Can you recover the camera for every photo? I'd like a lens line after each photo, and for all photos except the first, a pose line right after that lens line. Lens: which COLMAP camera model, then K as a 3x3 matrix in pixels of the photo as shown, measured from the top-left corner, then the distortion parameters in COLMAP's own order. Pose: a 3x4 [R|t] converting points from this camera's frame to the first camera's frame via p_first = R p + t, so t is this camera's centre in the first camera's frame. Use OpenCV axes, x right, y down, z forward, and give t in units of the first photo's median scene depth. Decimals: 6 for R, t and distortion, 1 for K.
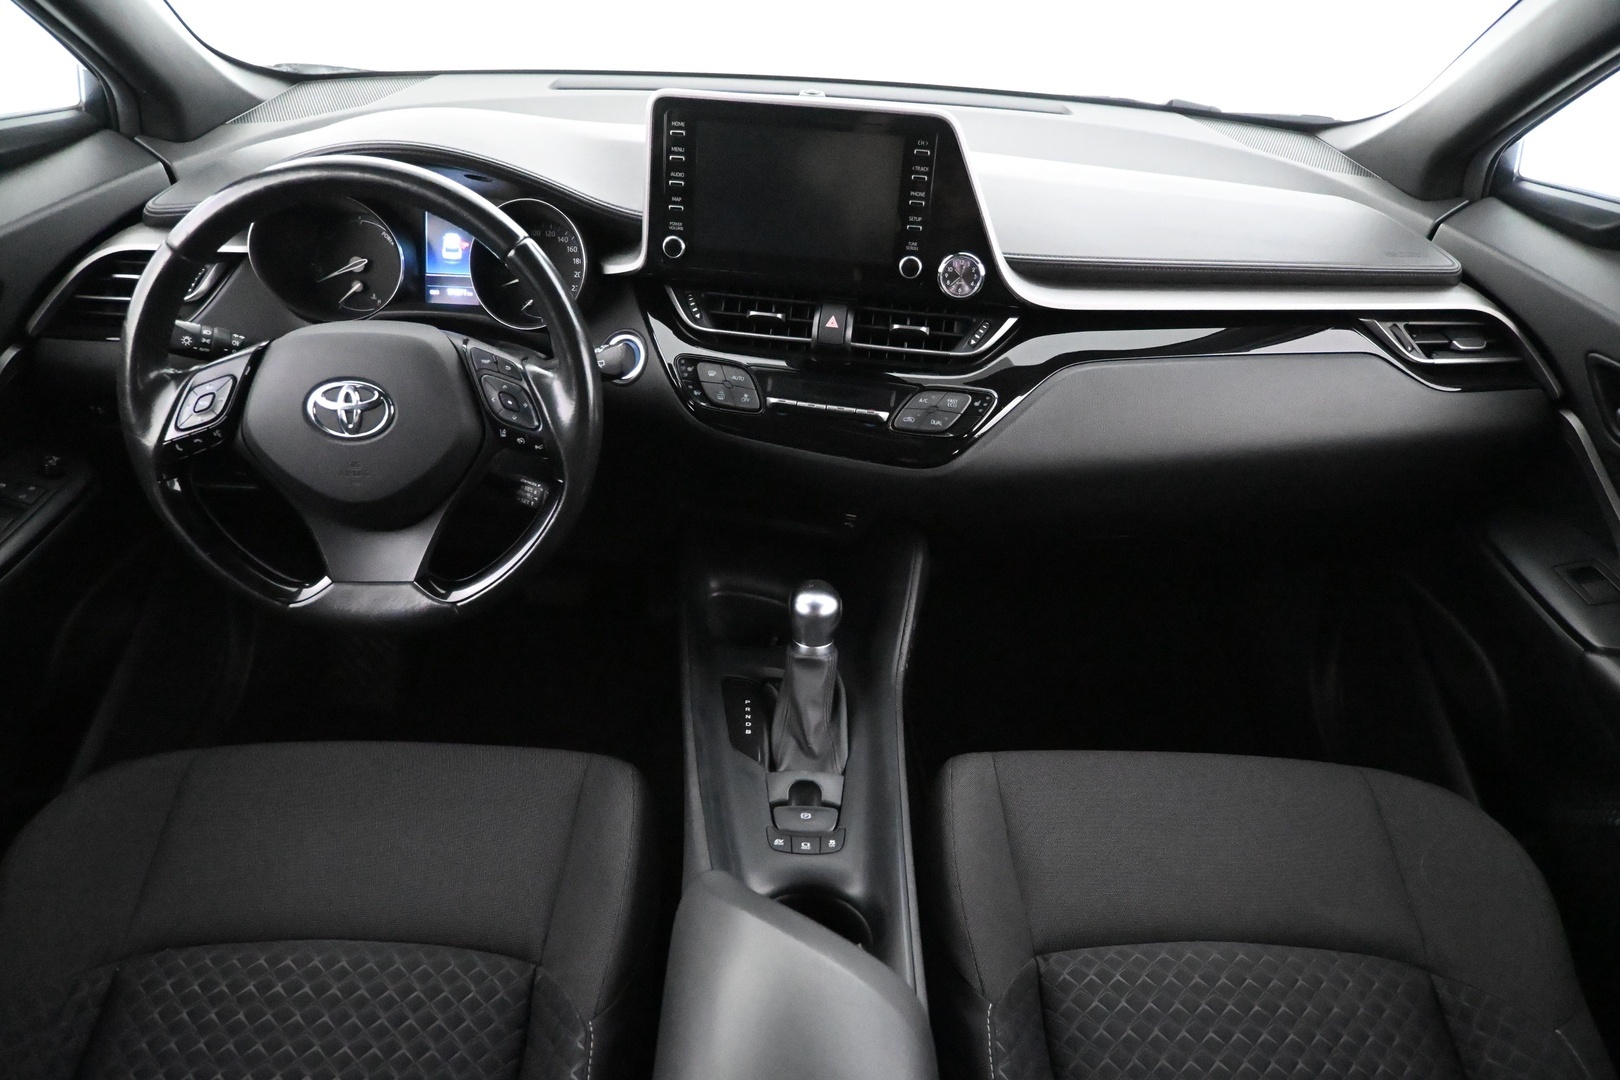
lens RADIAL K [[1110.6, 0, 818.7], [0, 1110.6, 530.7], [0, 0, 1]] dist [-0.018698, 0.001064]
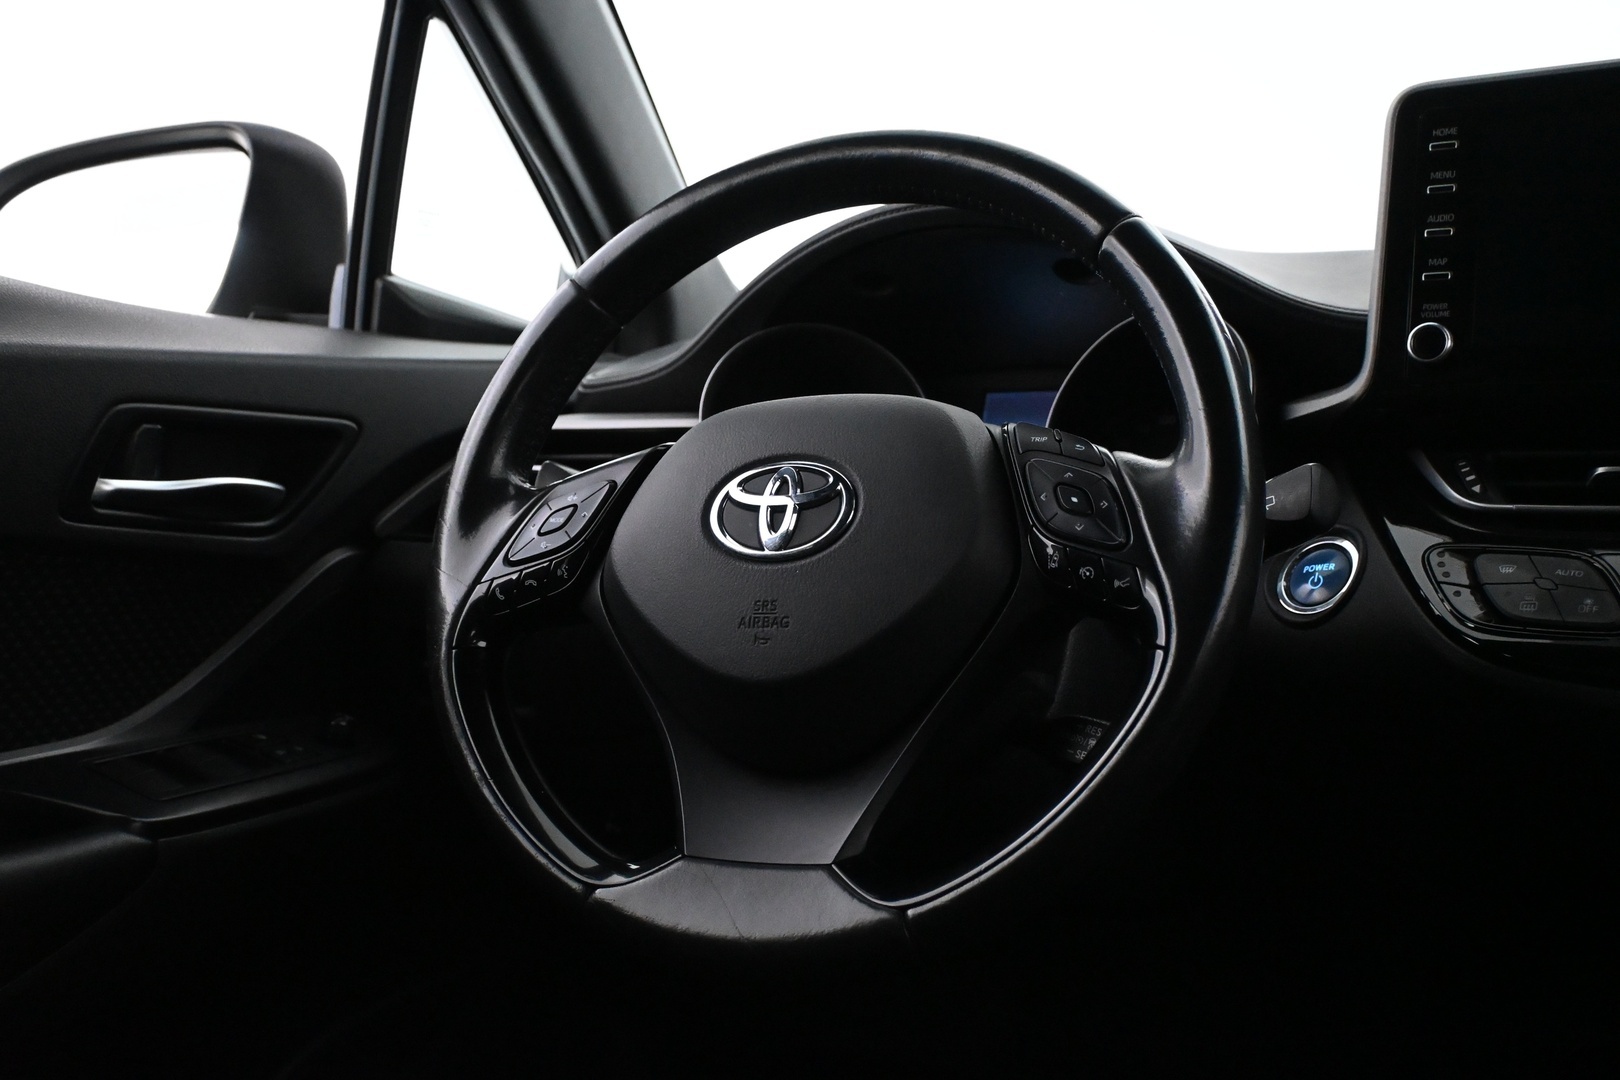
lens RADIAL K [[1678.6, 0, 803.5], [0, 1678.6, 542.1], [0, 0, 1]] dist [-0.024611, 0.000000]
pose [[0.893685, -0.030714, -0.447643, -0.048021], [-0.205271, 0.859146, -0.468756, 0.250671], [0.398988, 0.510808, 0.761501, 0.357297]]
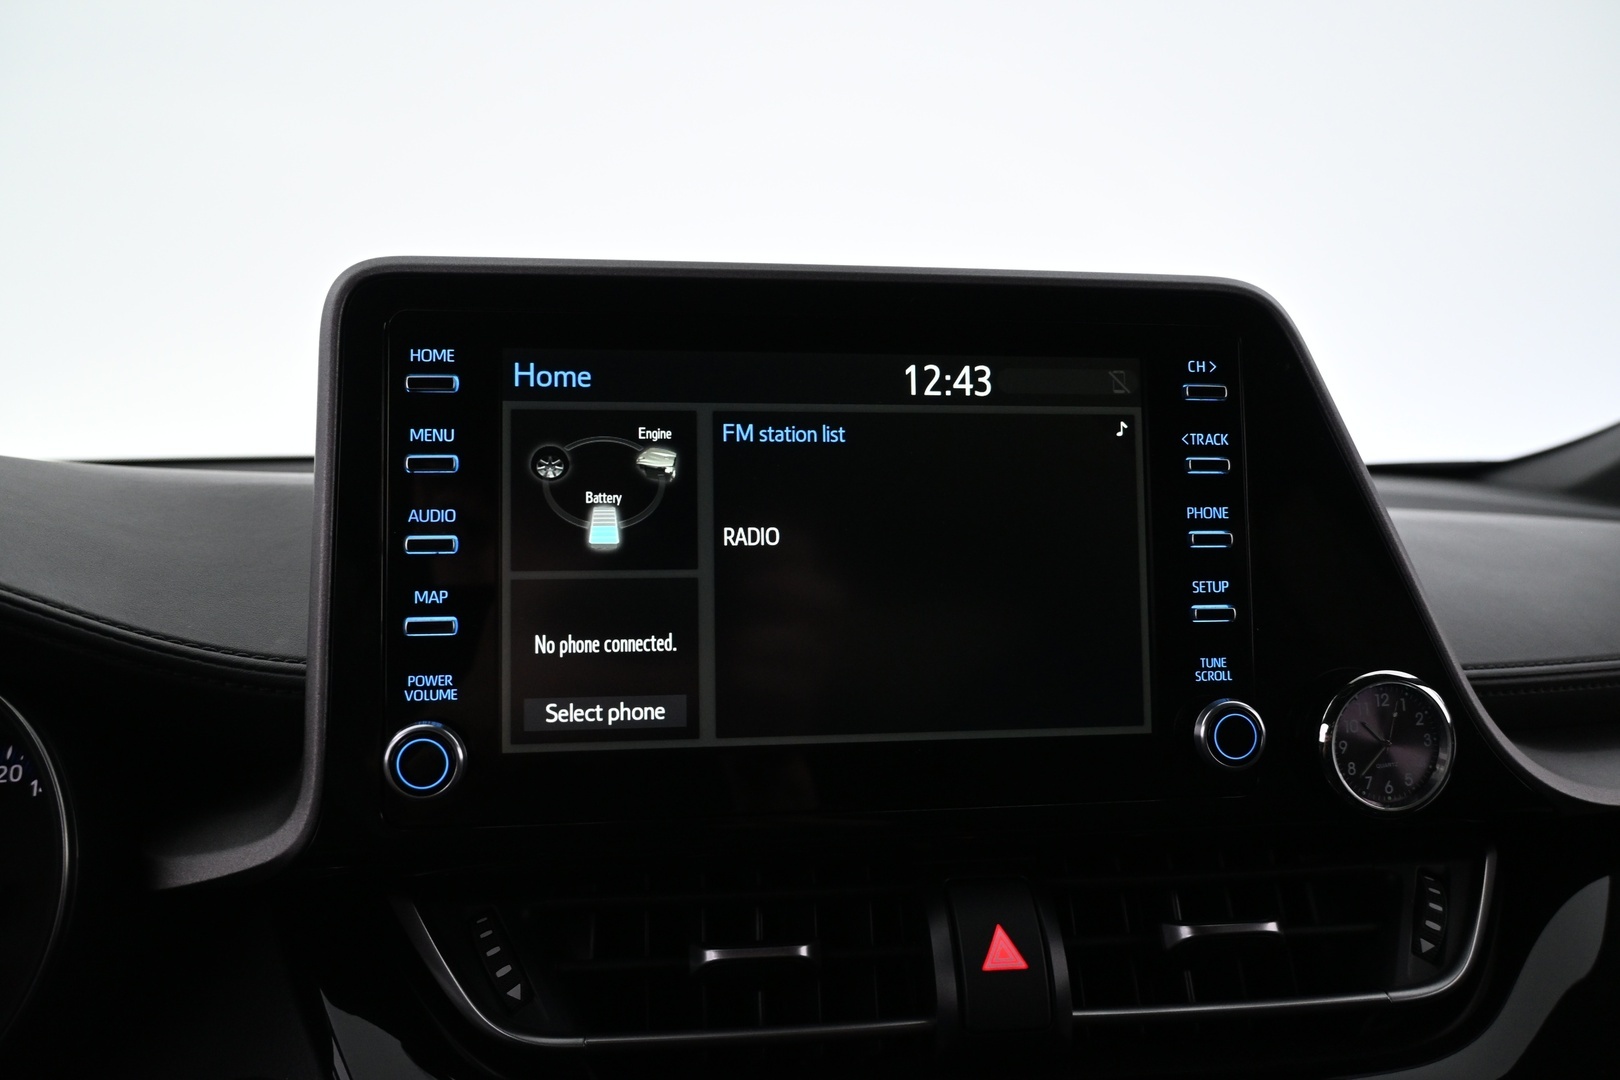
lens RADIAL K [[1223.0, 0, 808.4], [0, 1223.0, 537.0], [0, 0, 1]] dist [-0.009071, 0.008445]
pose [[0.967021, -0.069289, 0.245089, -0.112669], [0.167781, 0.897287, -0.408321, -0.169863], [-0.191623, 0.435977, 0.879321, 0.709584]]
